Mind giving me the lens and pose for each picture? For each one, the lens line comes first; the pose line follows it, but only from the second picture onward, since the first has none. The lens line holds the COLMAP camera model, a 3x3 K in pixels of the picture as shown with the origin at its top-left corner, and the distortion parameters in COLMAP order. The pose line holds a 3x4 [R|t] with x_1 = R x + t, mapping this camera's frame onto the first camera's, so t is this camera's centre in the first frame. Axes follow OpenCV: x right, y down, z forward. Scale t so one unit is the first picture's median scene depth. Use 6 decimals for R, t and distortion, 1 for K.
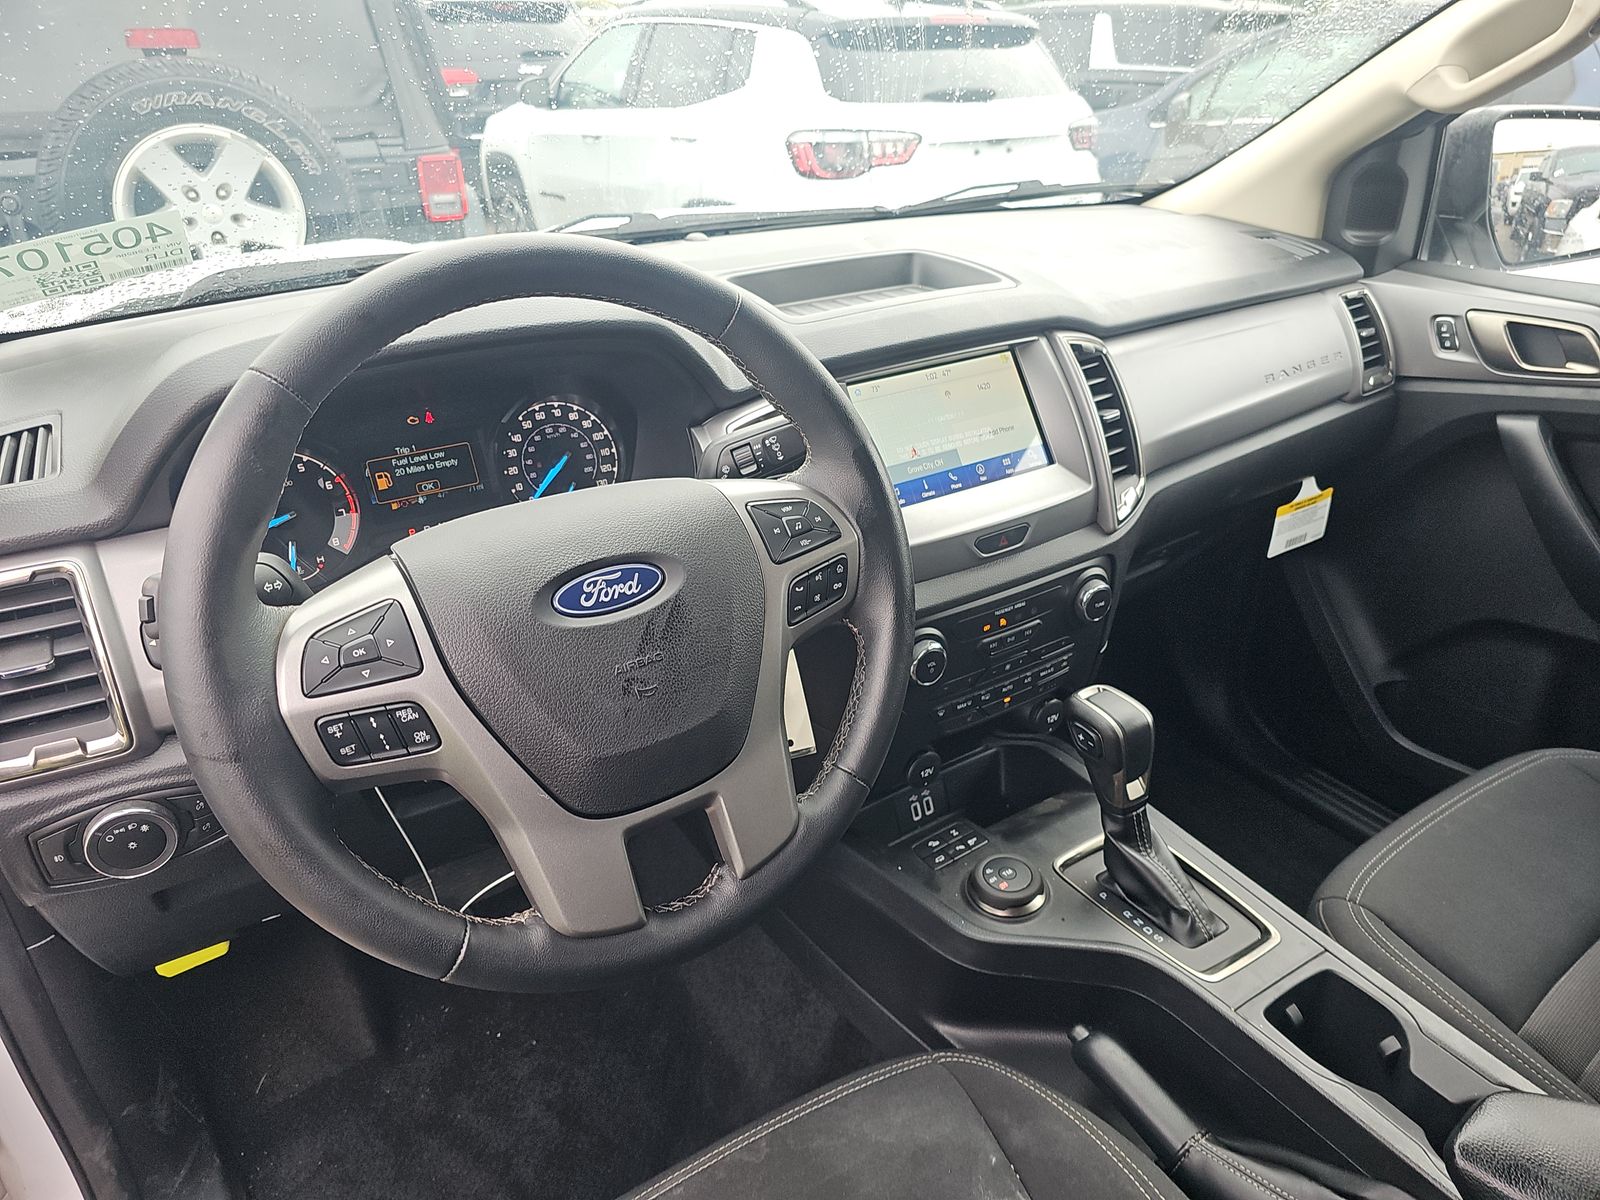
lens RADIAL K [[1036.4, 0, 793.9], [0, 1036.4, 586.9], [0, 0, 1]] dist [0.017987, -0.032979]
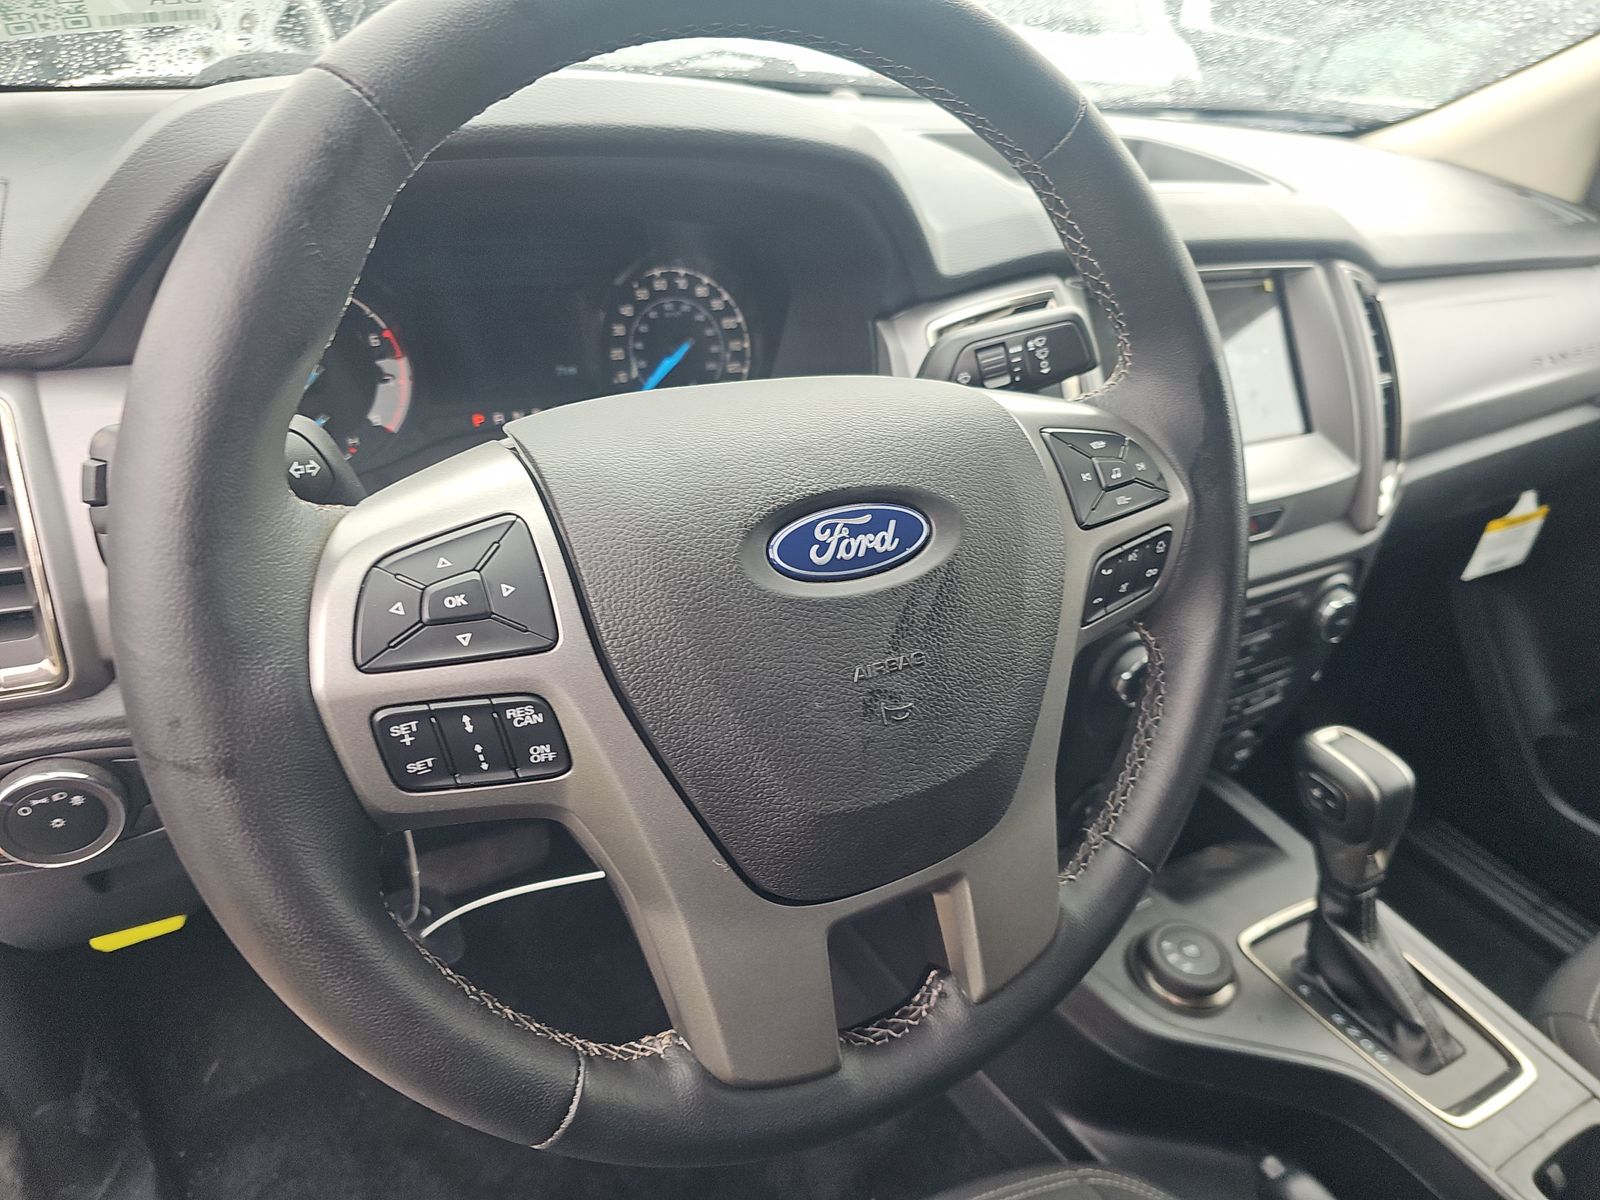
lens RADIAL K [[1036.4, 0, 788.2], [0, 1036.4, 605.4], [0, 0, 1]] dist [0.017987, -0.032979]
pose [[0.992801, 0.118810, 0.015169, -0.144486], [-0.119569, 0.990540, 0.067339, 0.002525], [-0.007025, -0.068668, 0.997615, 0.251846]]
